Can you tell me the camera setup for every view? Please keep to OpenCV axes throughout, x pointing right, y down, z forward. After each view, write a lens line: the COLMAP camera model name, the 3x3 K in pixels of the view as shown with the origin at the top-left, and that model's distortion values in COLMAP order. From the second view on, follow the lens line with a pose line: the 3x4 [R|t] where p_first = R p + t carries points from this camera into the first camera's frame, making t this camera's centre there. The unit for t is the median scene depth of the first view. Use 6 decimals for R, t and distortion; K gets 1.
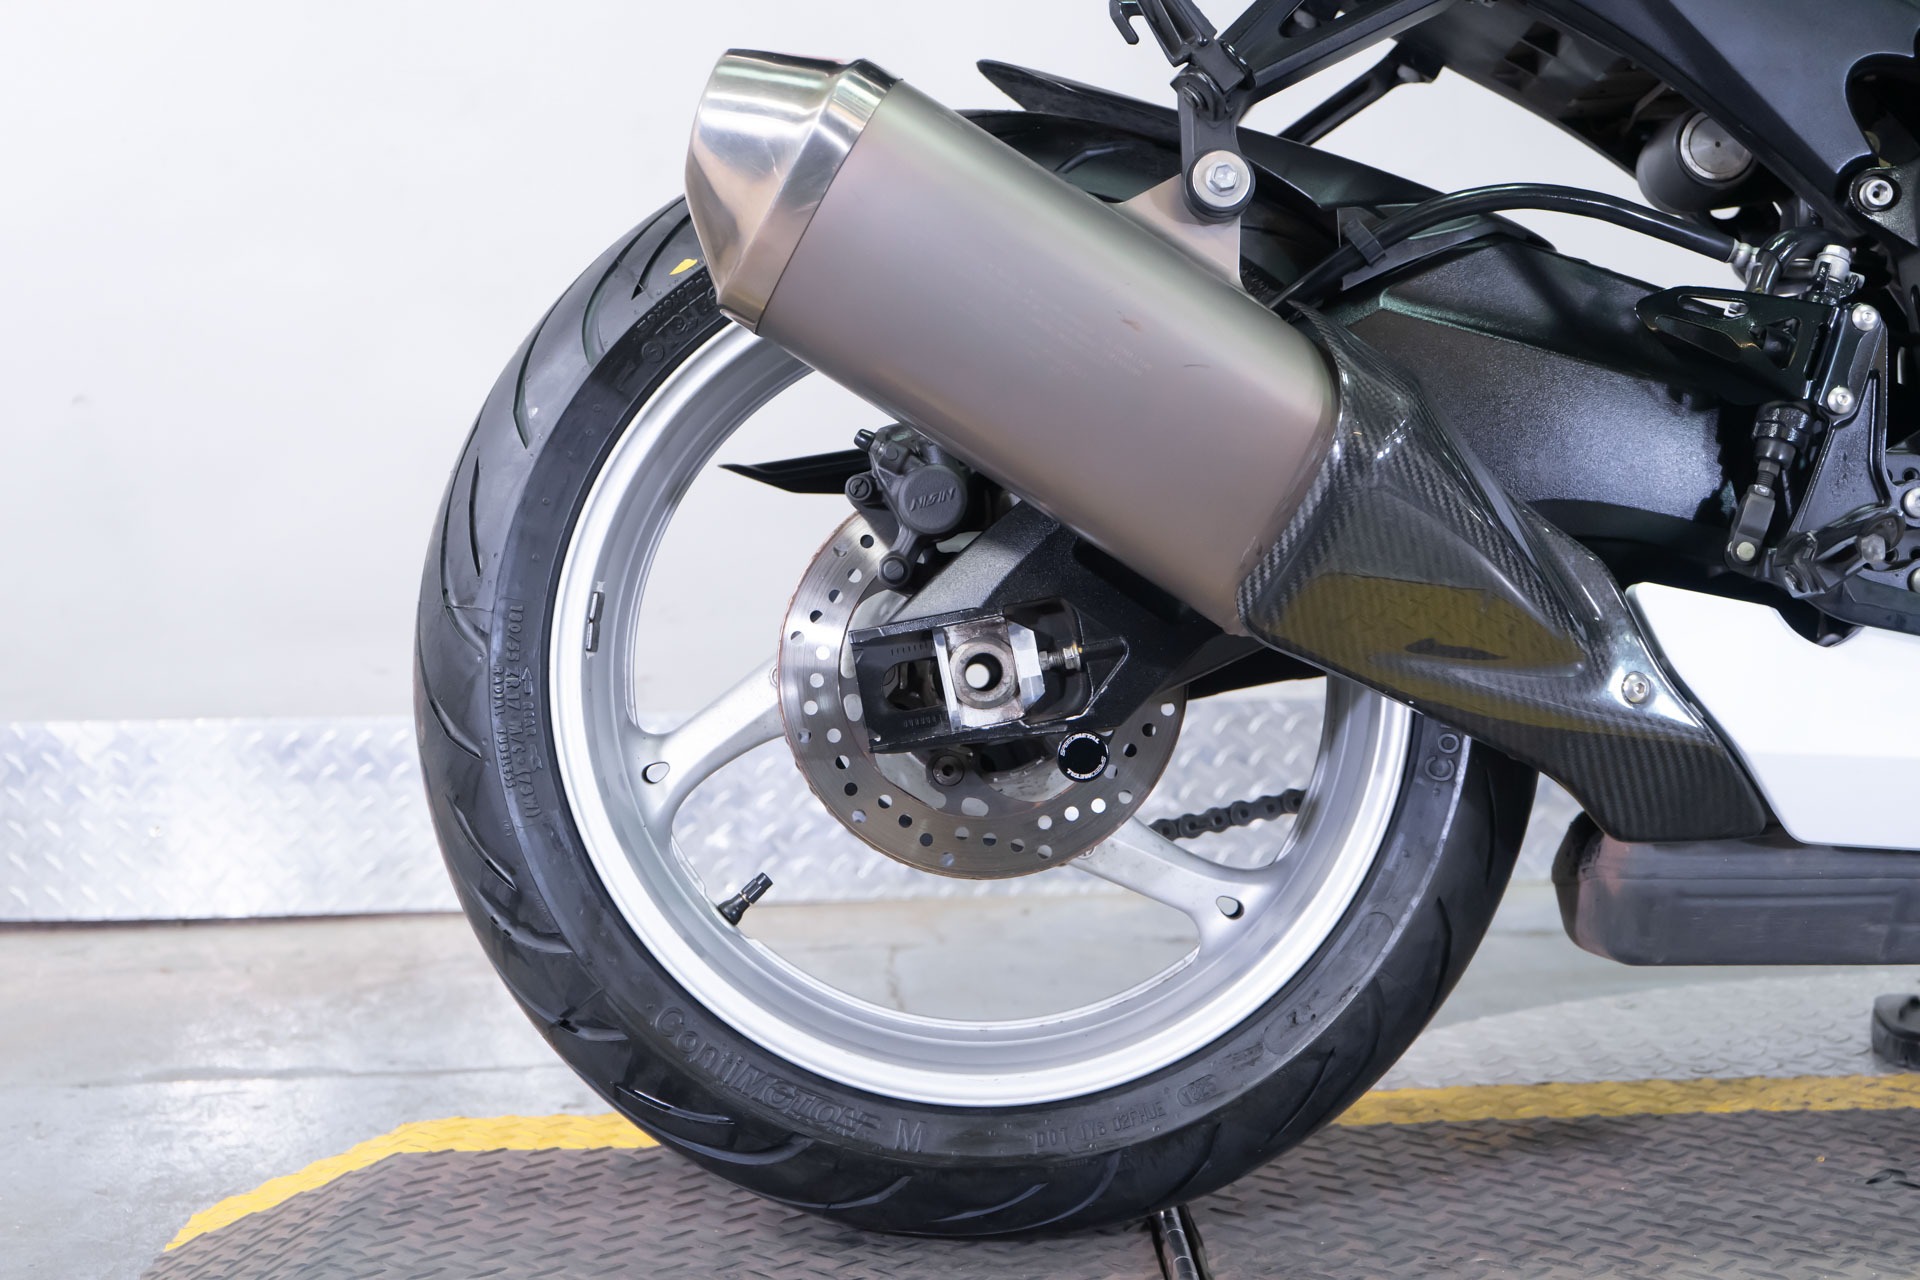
lens RADIAL K [[3010.6, 0, 954.7], [0, 3010.6, 632.0], [0, 0, 1]] dist [0.046437, 0.000000]
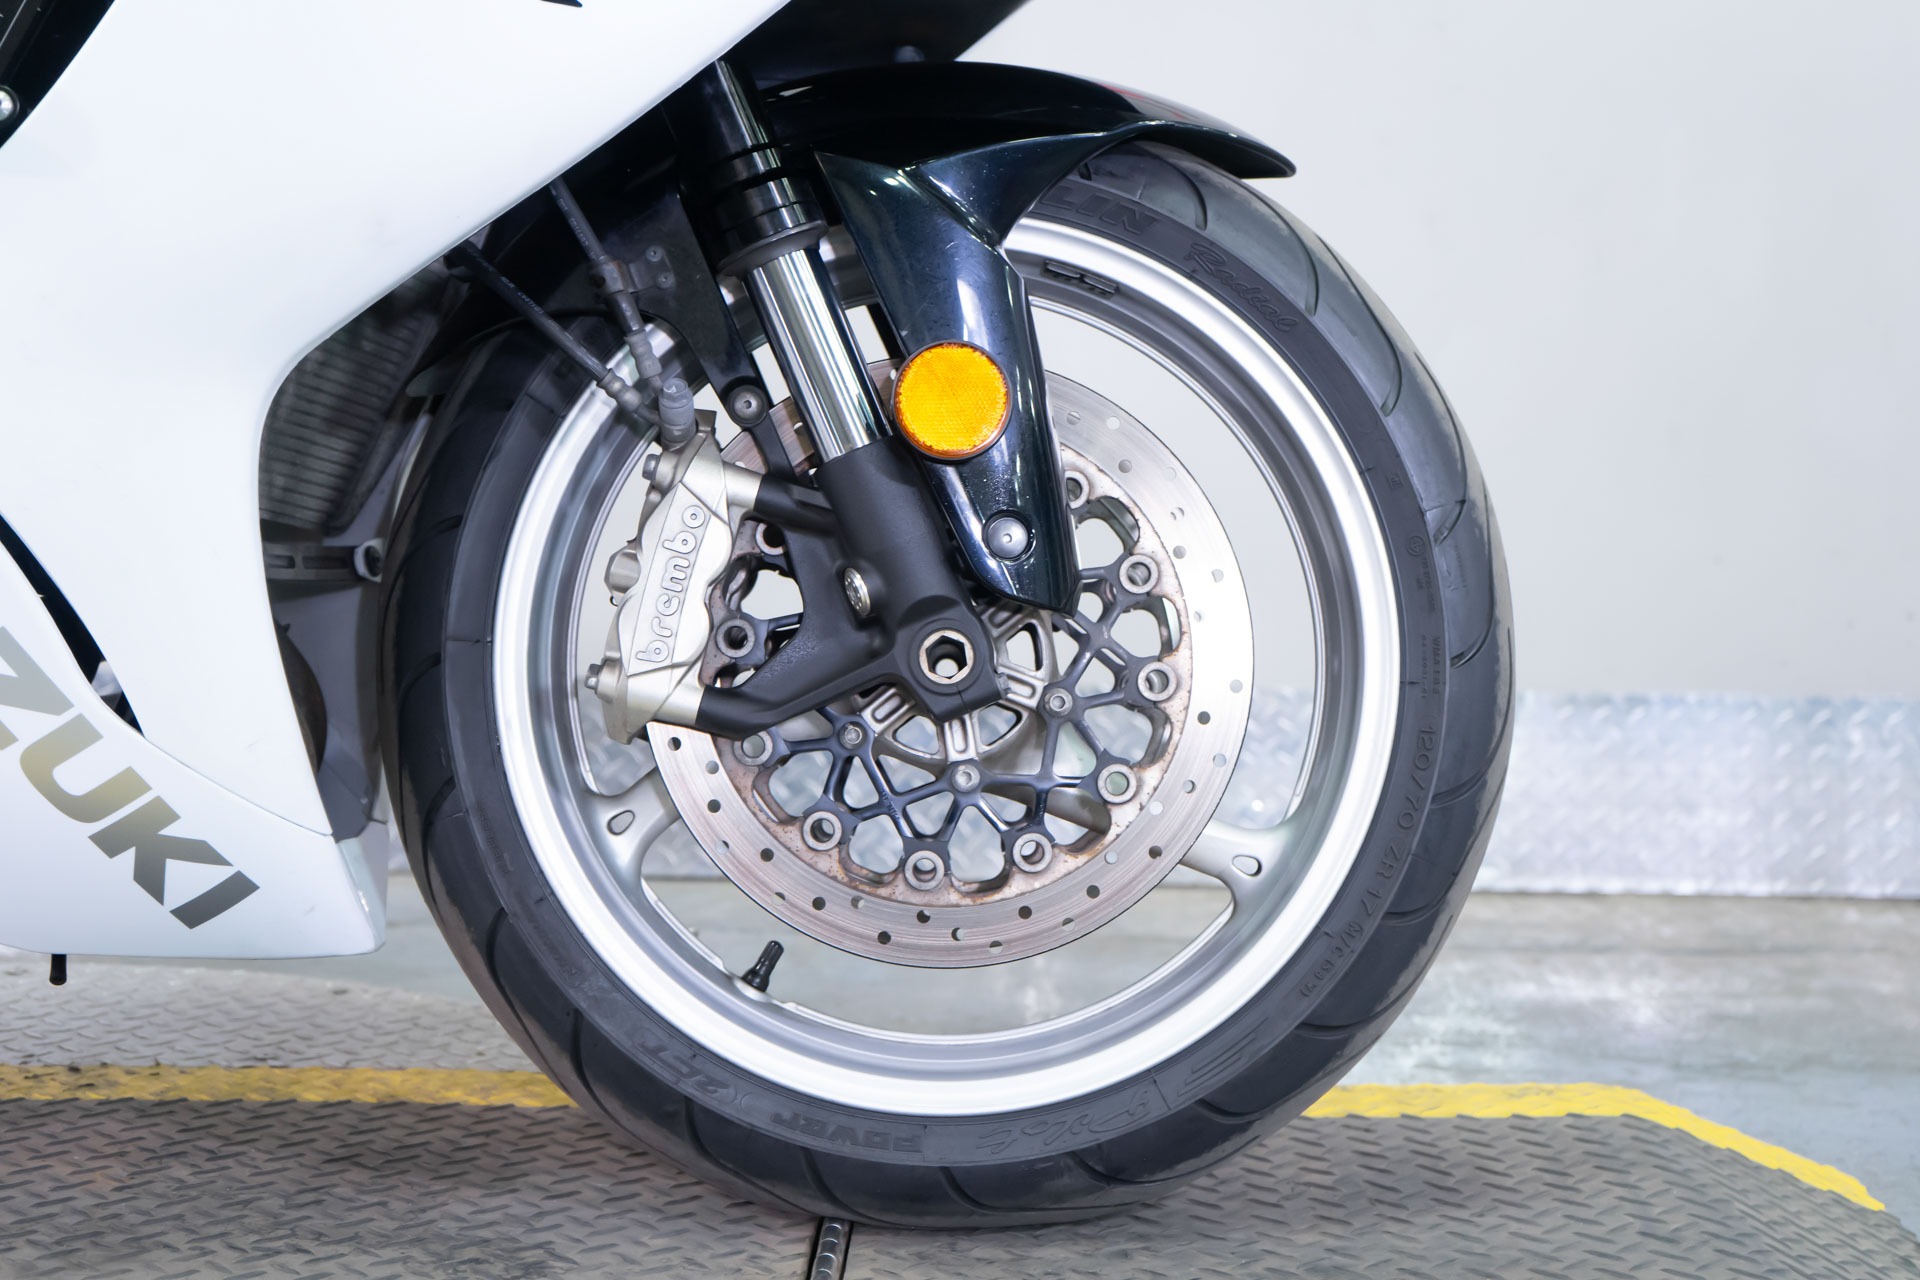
lens RADIAL K [[3019.3, 0, 961.3], [0, 3019.3, 649.4], [0, 0, 1]] dist [0.013242, 0.000000]
pose [[0.997728, 0.040394, -0.053917, 0.575270], [-0.040018, 0.999167, 0.008039, -0.004592], [0.054197, -0.005863, 0.998513, 0.047178]]
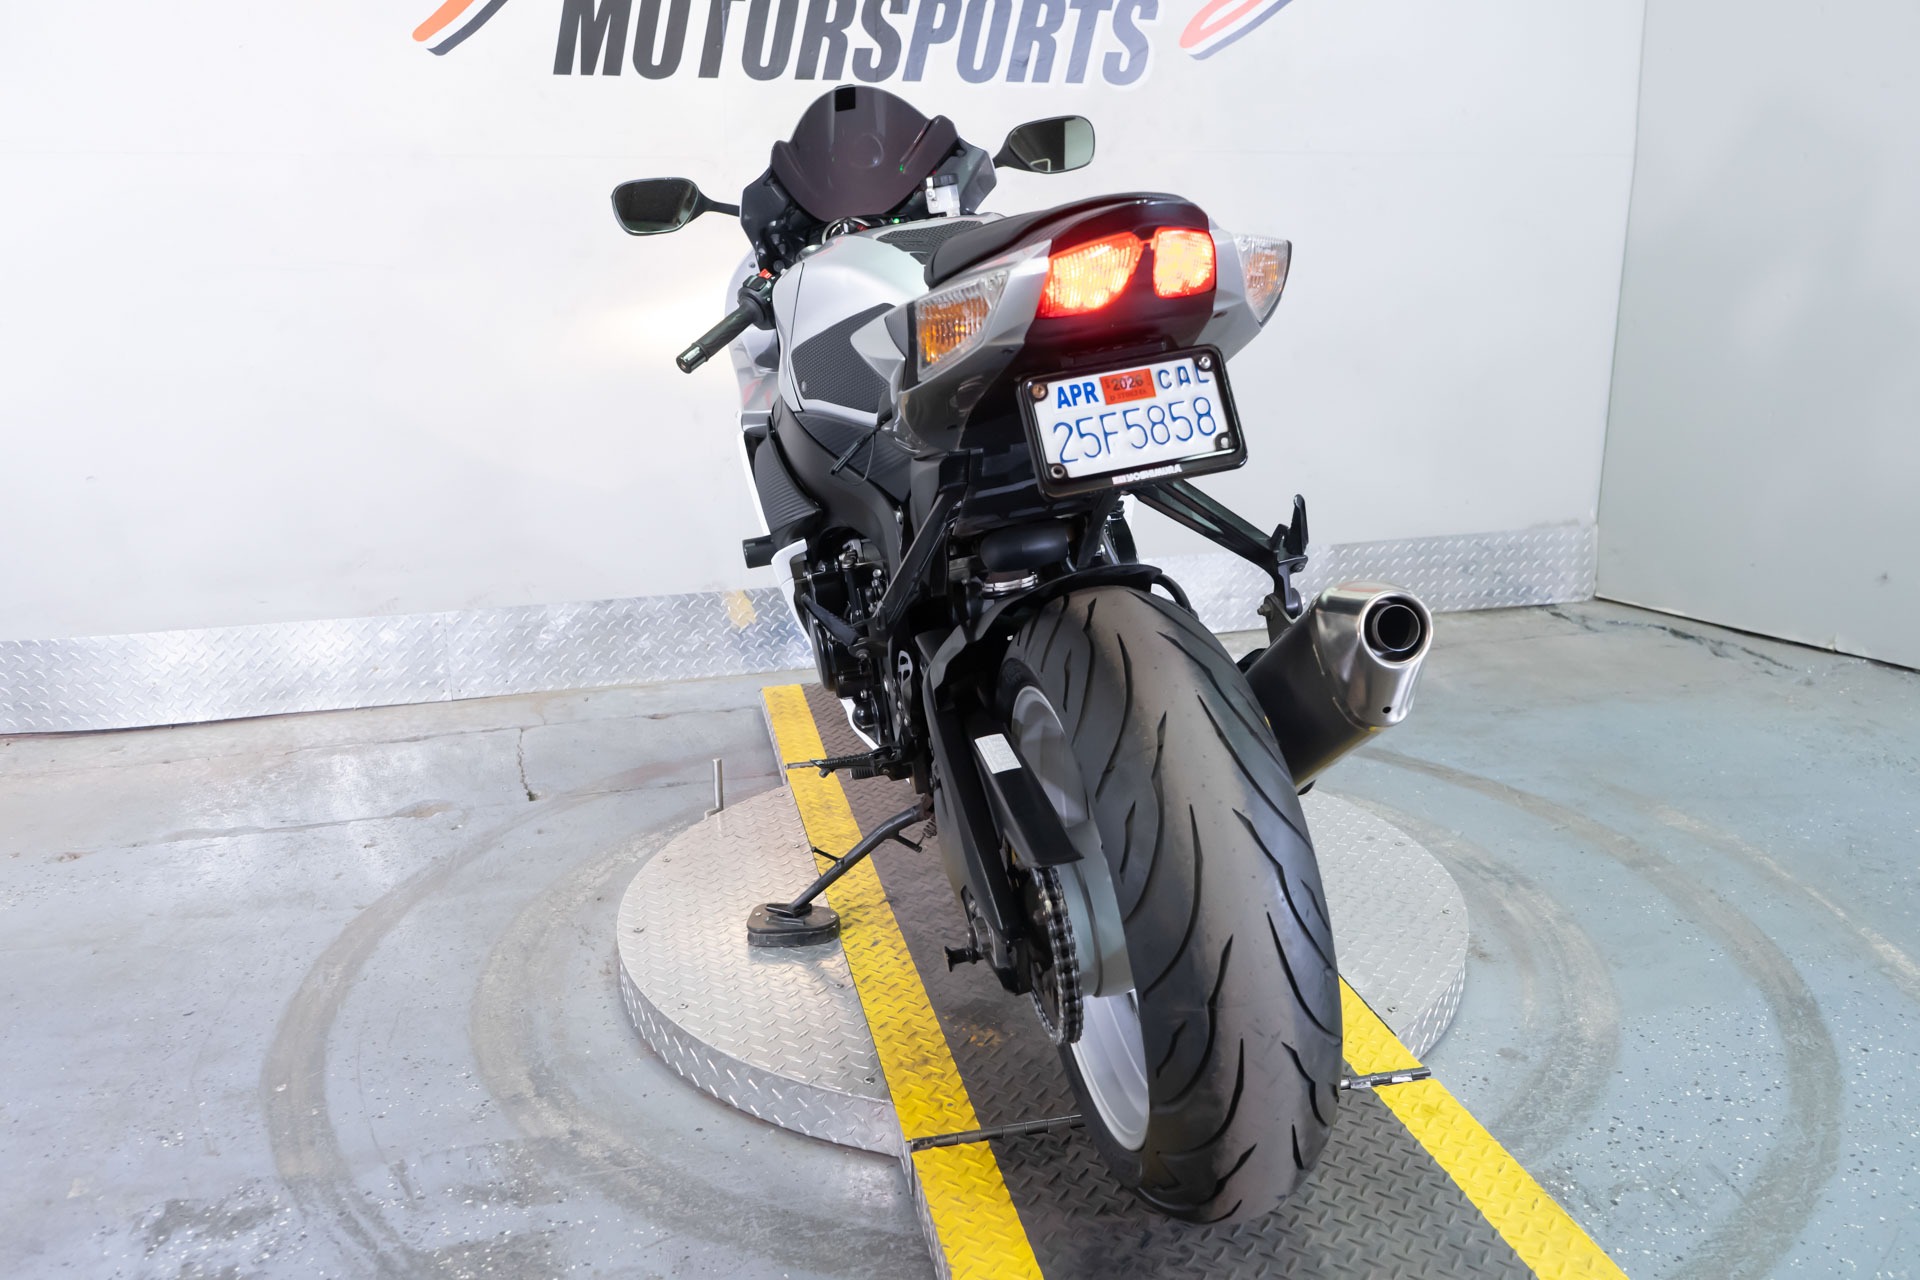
lens RADIAL K [[1633.5, 0, 977.5], [0, 1633.5, 640.8], [0, 0, 1]] dist [-0.008664, 0.010185]
pose [[0.975748, -0.054250, 0.212068, 0.060317], [0.016152, 0.984005, 0.177407, -0.181783], [-0.218300, -0.169679, 0.961017, -0.225030]]
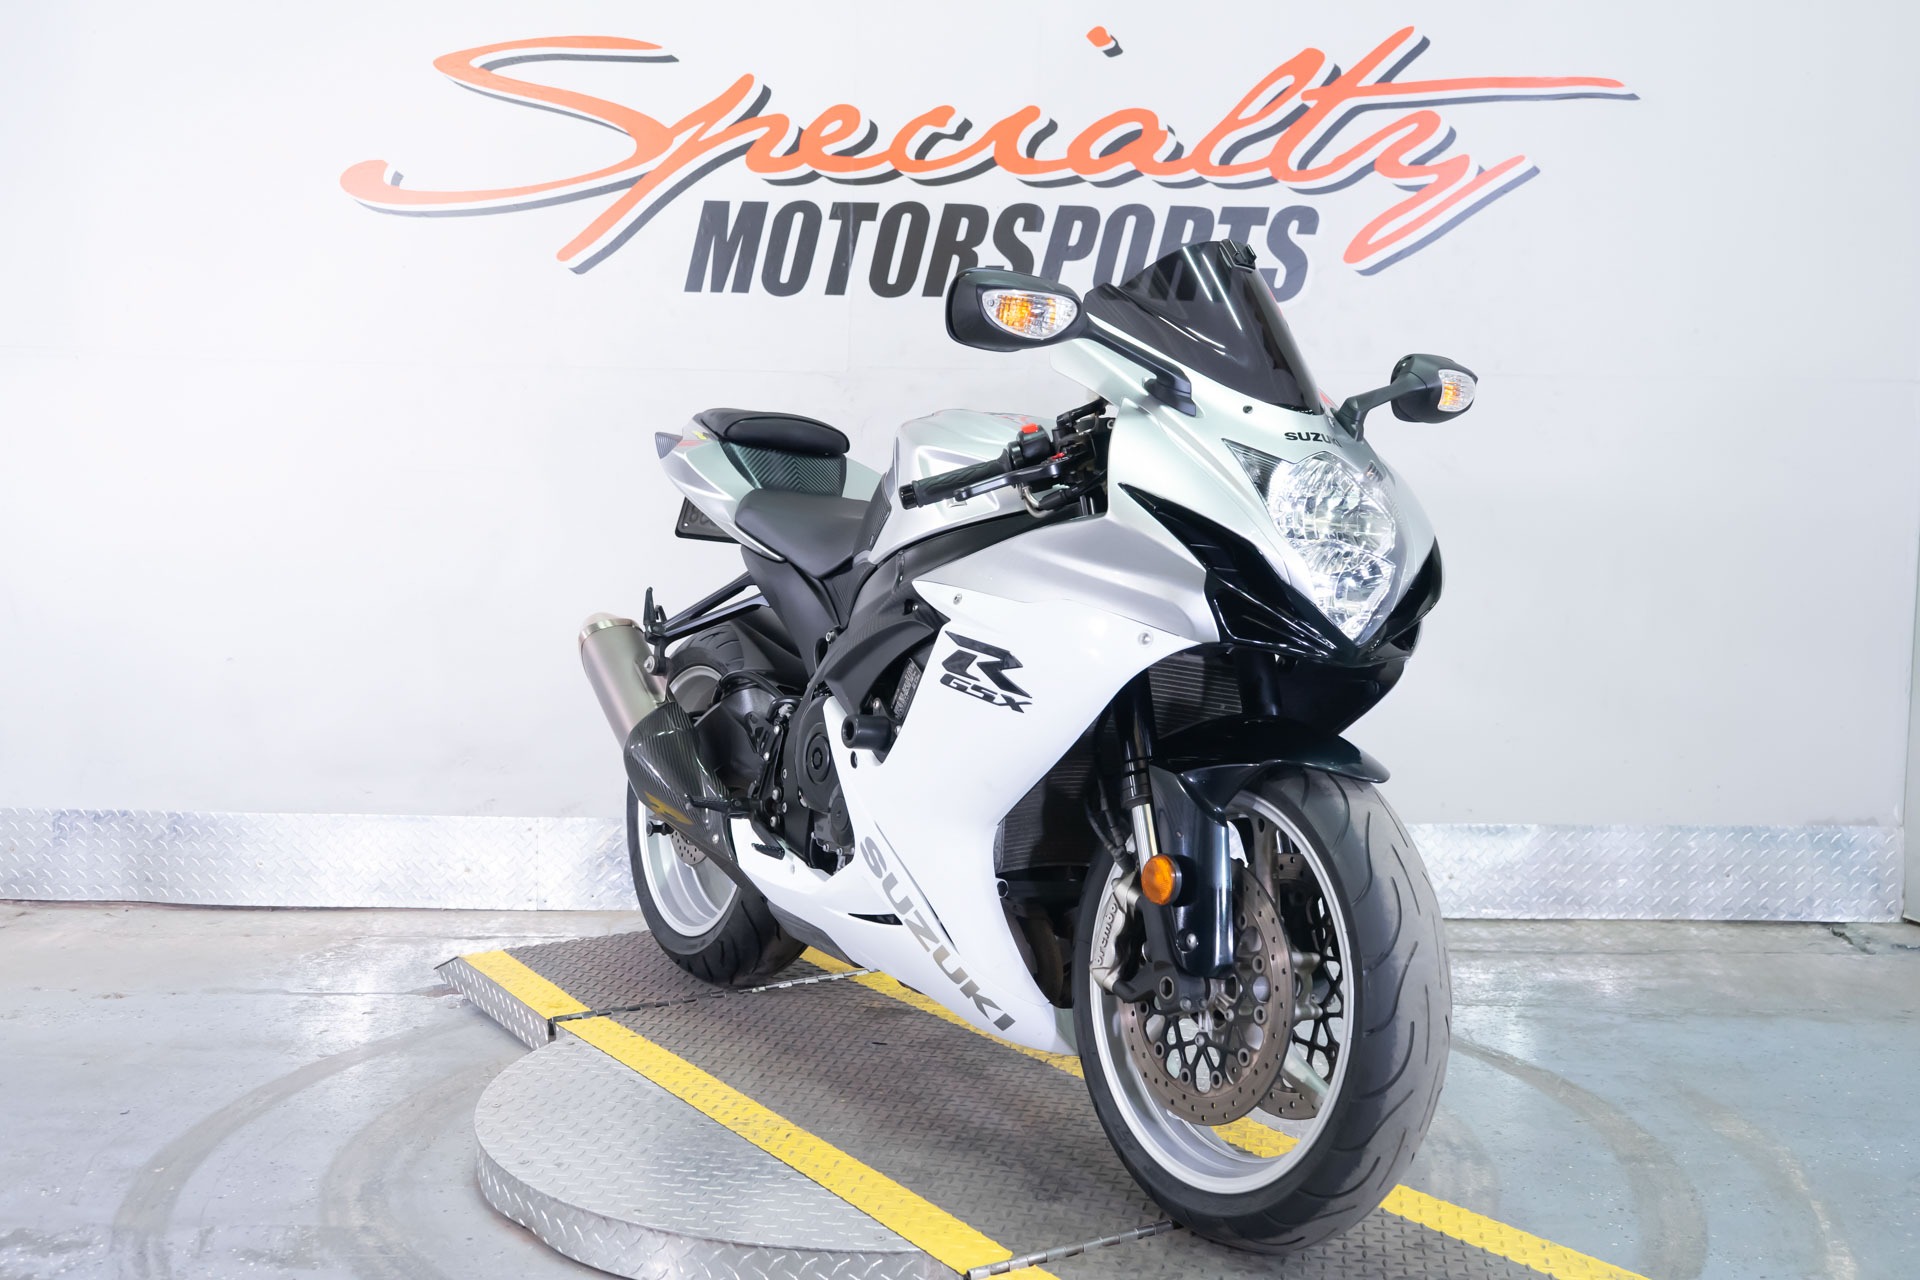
lens RADIAL K [[2125.8, 0, 970.6], [0, 2125.8, 629.3], [0, 0, 1]] dist [0.012517, 0.000000]
pose [[0.997342, 0.028062, -0.067236, 0.385657], [-0.028272, 0.999598, -0.002181, -0.129647], [0.067148, 0.004076, 0.997735, -0.529742]]
